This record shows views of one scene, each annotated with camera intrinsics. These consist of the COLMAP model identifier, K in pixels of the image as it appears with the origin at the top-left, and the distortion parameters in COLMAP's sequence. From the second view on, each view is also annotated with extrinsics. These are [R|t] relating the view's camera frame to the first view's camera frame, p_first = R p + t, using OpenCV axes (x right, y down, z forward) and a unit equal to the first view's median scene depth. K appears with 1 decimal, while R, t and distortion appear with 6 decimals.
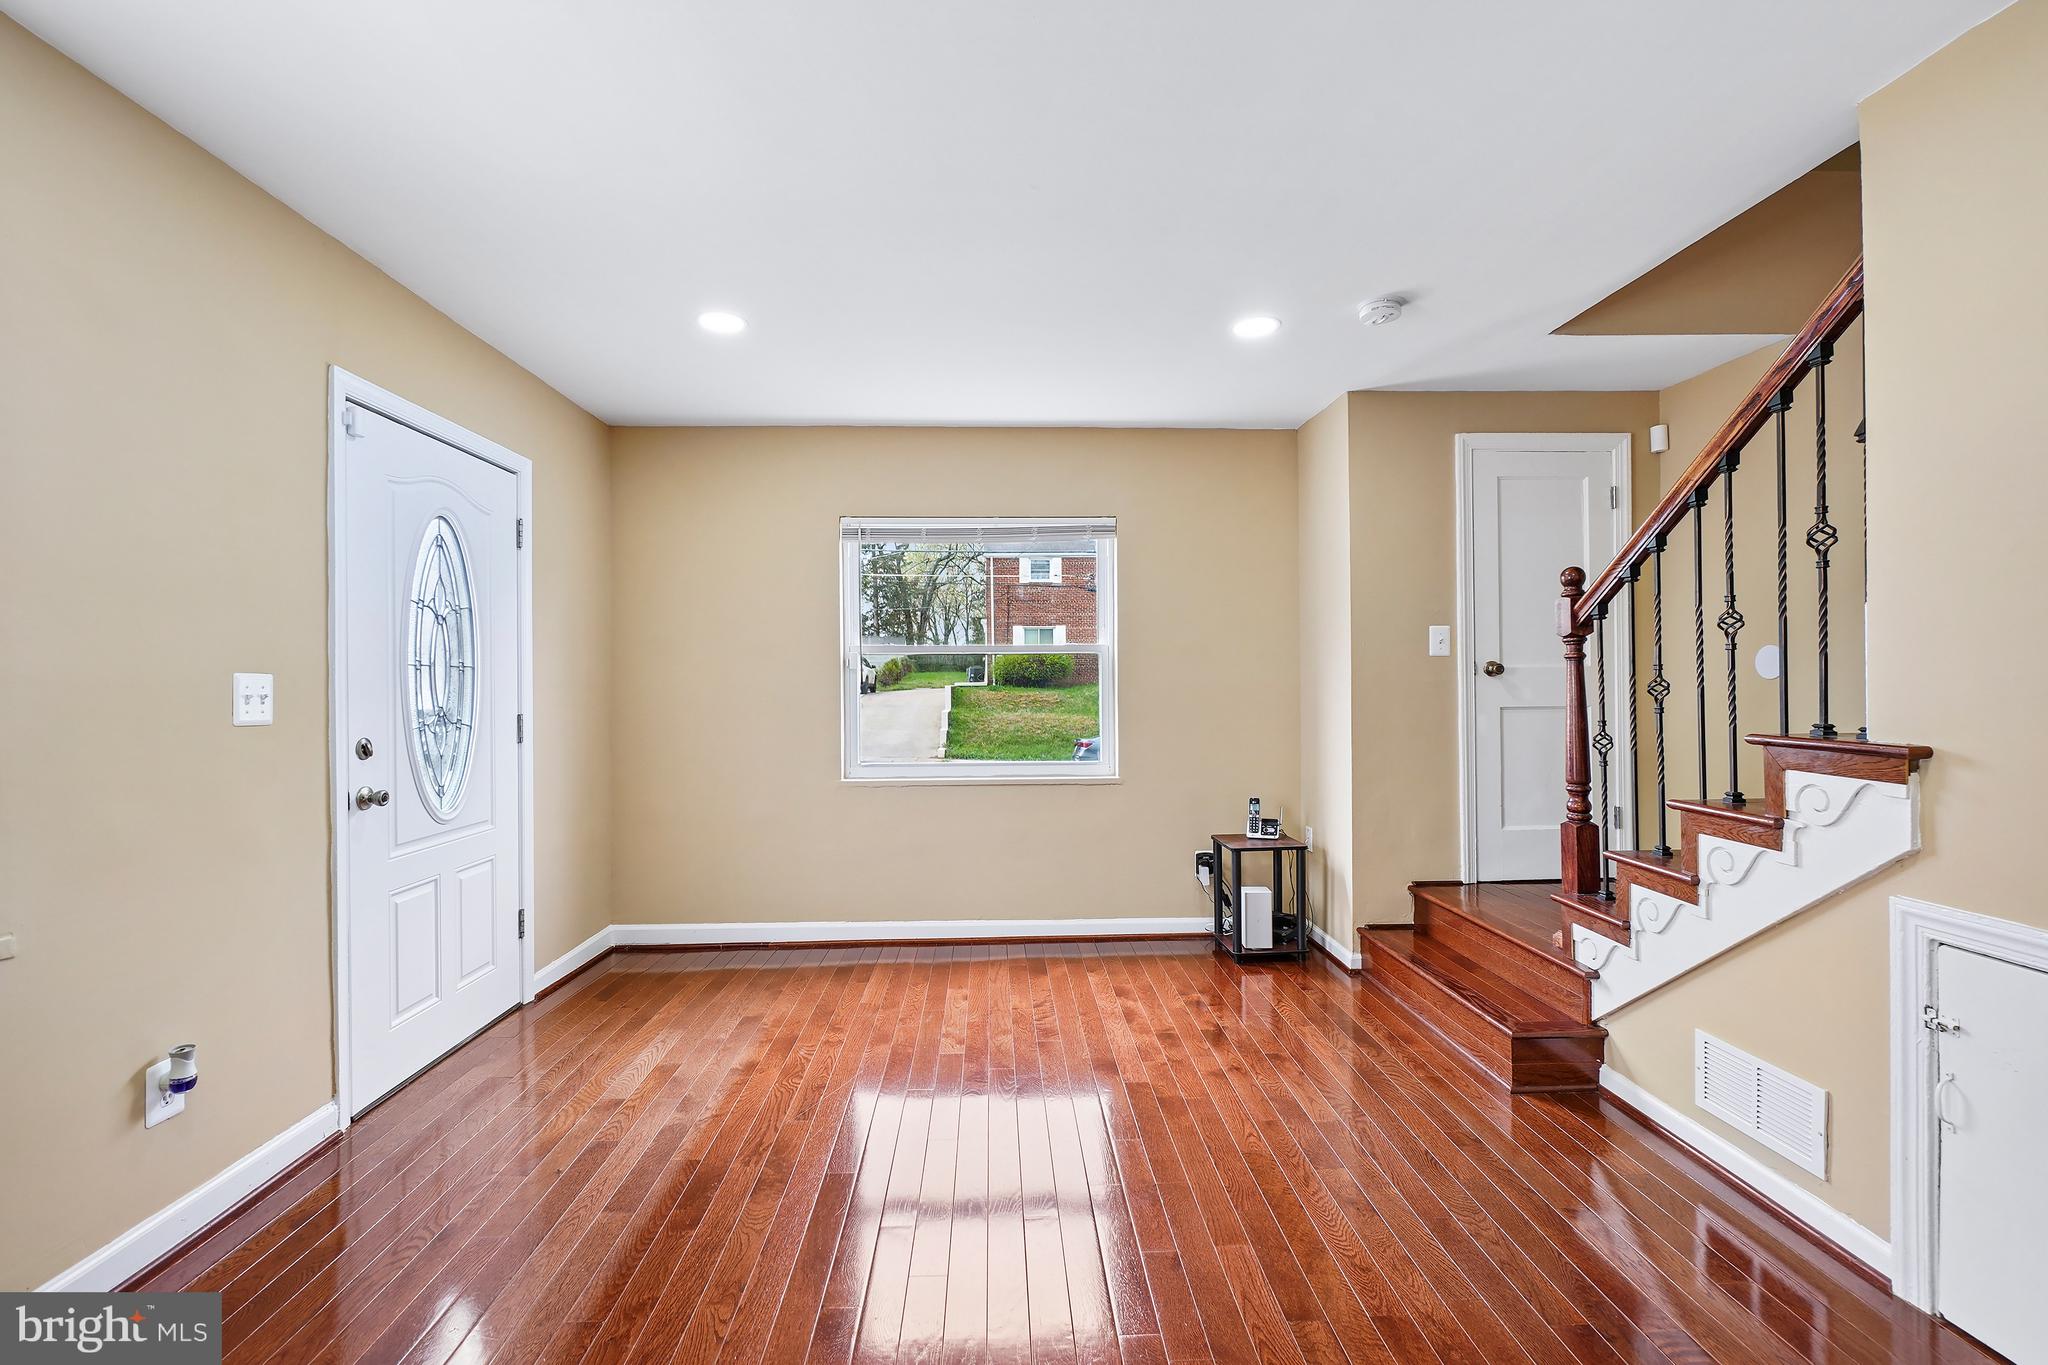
lens RADIAL K [[886.9, 0, 1019.3], [0, 886.9, 696.2], [0, 0, 1]] dist [-0.012683, 0.006054]
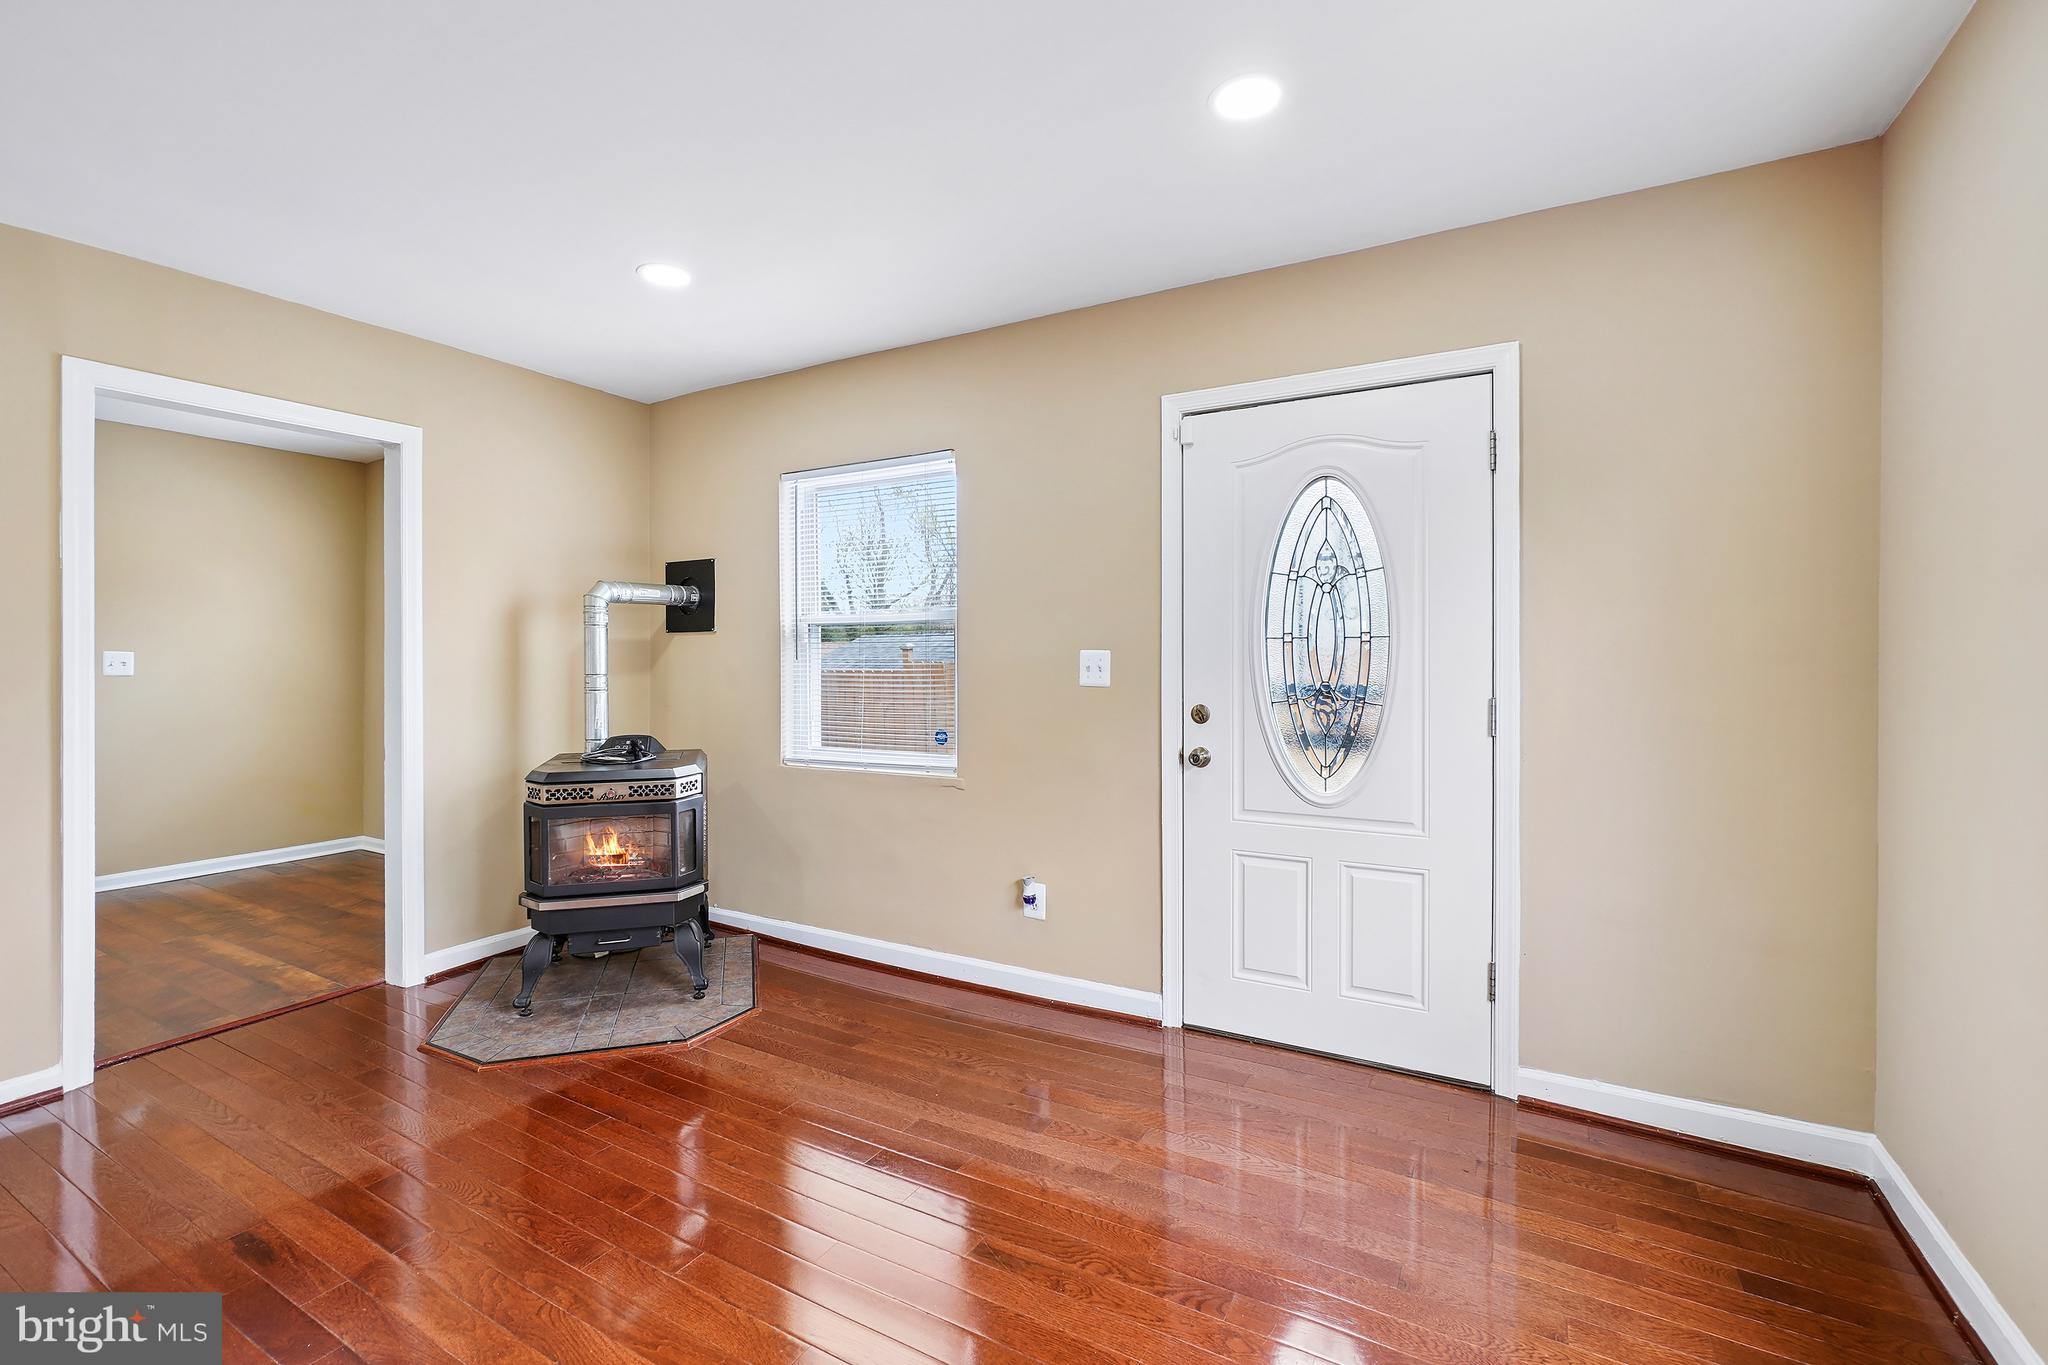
lens RADIAL K [[886.9, 0, 1017.4], [0, 886.9, 662.6], [0, 0, 1]] dist [-0.012683, 0.006054]
pose [[-0.525635, 0.012368, -0.850620, 0.255037], [-0.005882, 0.999818, 0.018172, -0.018739], [0.850690, 0.014555, -0.525467, 1.000915]]
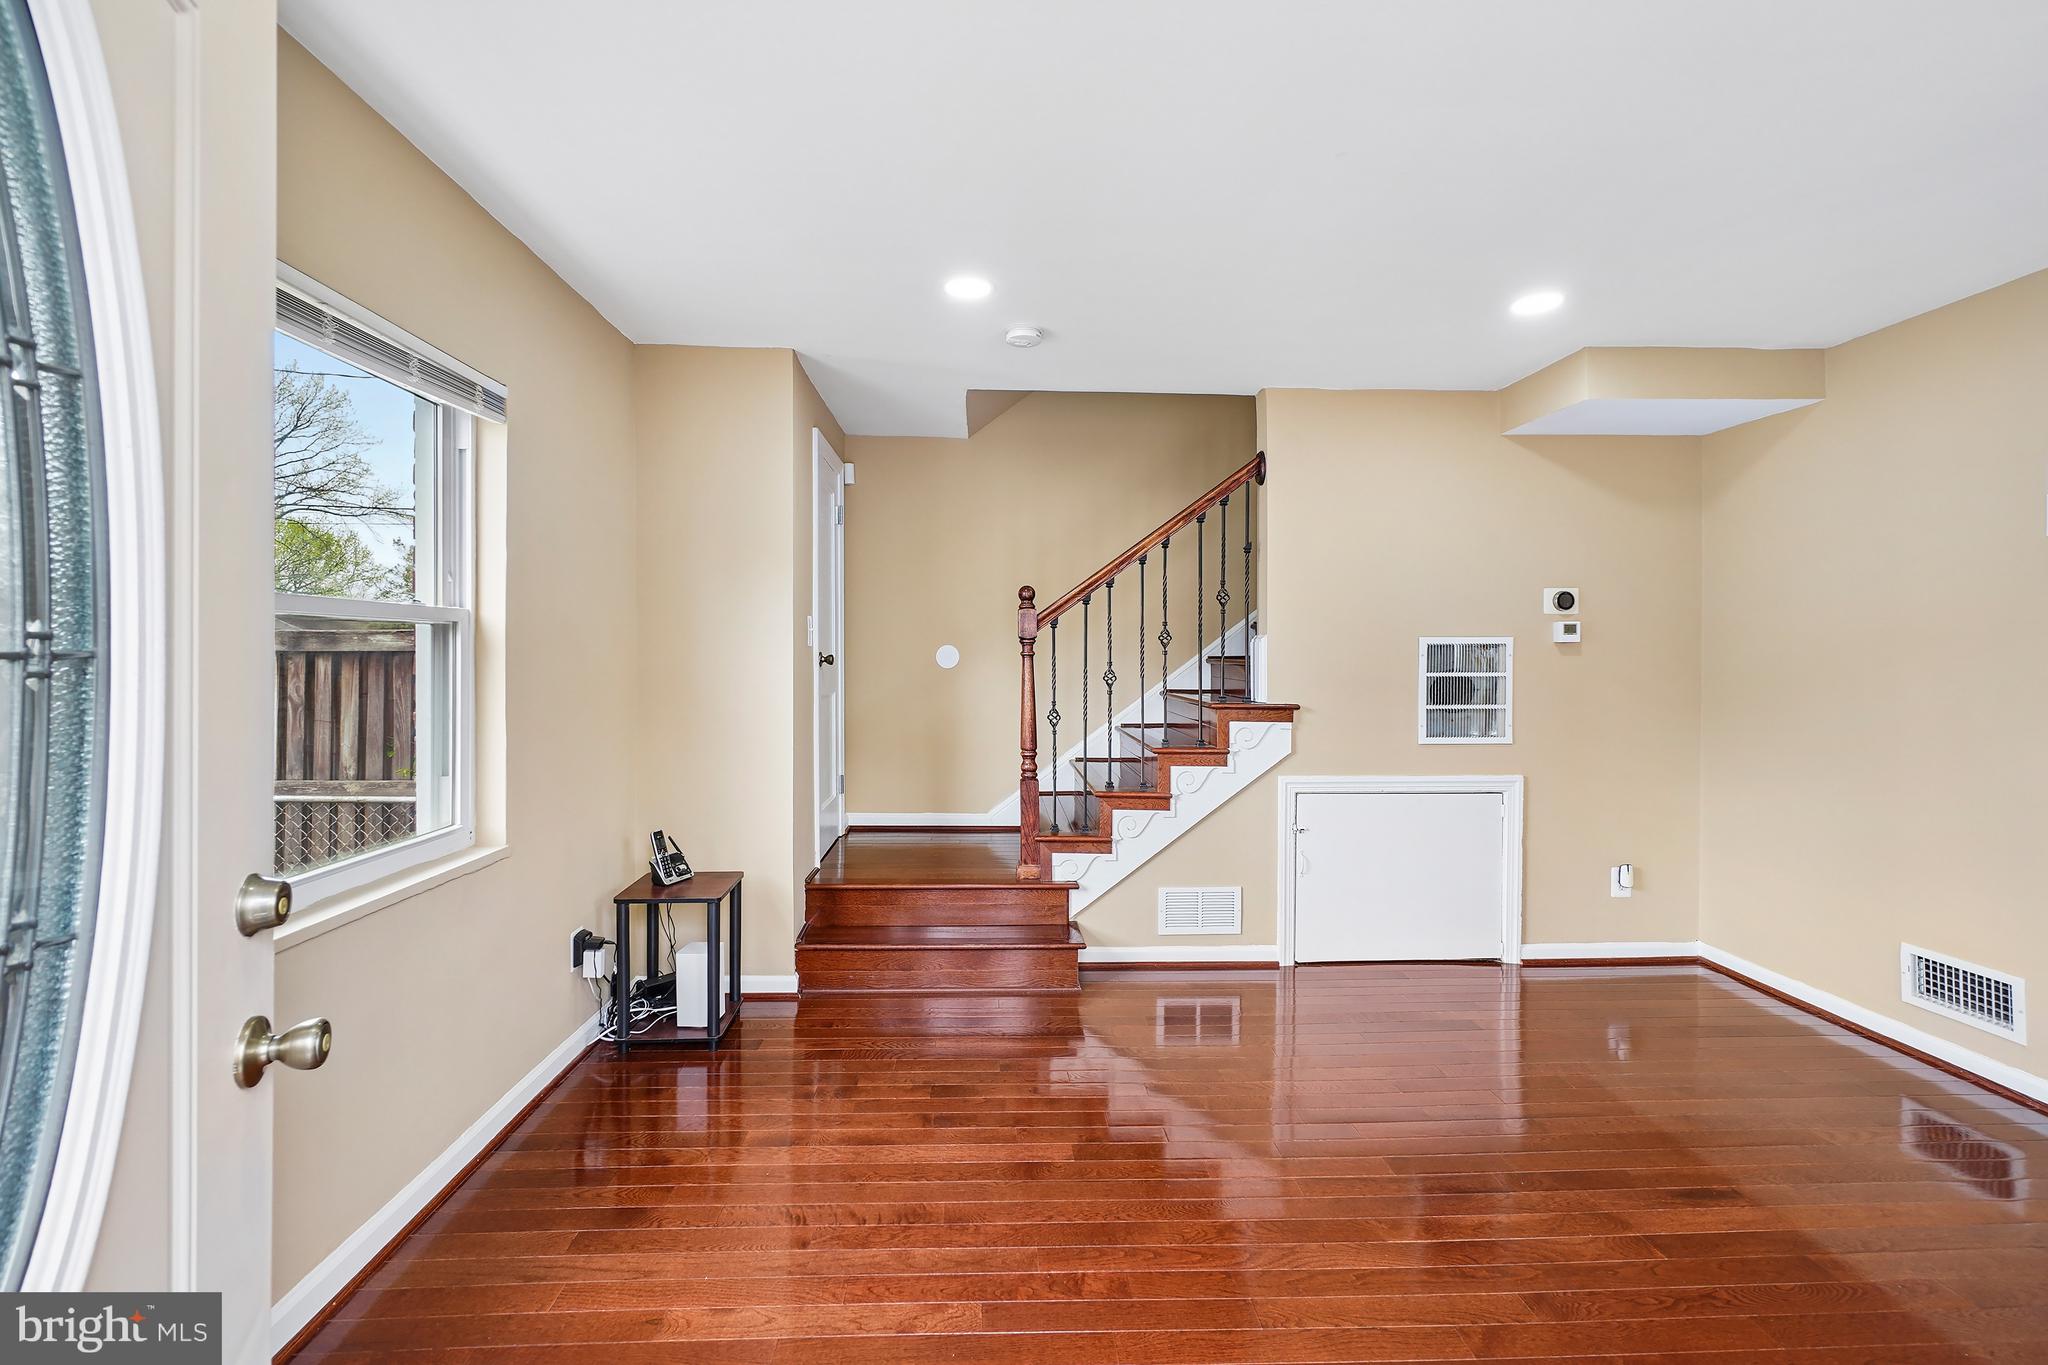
lens RADIAL K [[886.9, 0, 1038.1], [0, 886.9, 659.3], [0, 0, 1]] dist [-0.012683, 0.006054]
pose [[-0.018172, 0.003453, 0.999829, -0.548528], [0.009194, 0.999952, -0.003286, -0.025020], [-0.999793, 0.009132, -0.018203, 0.802606]]
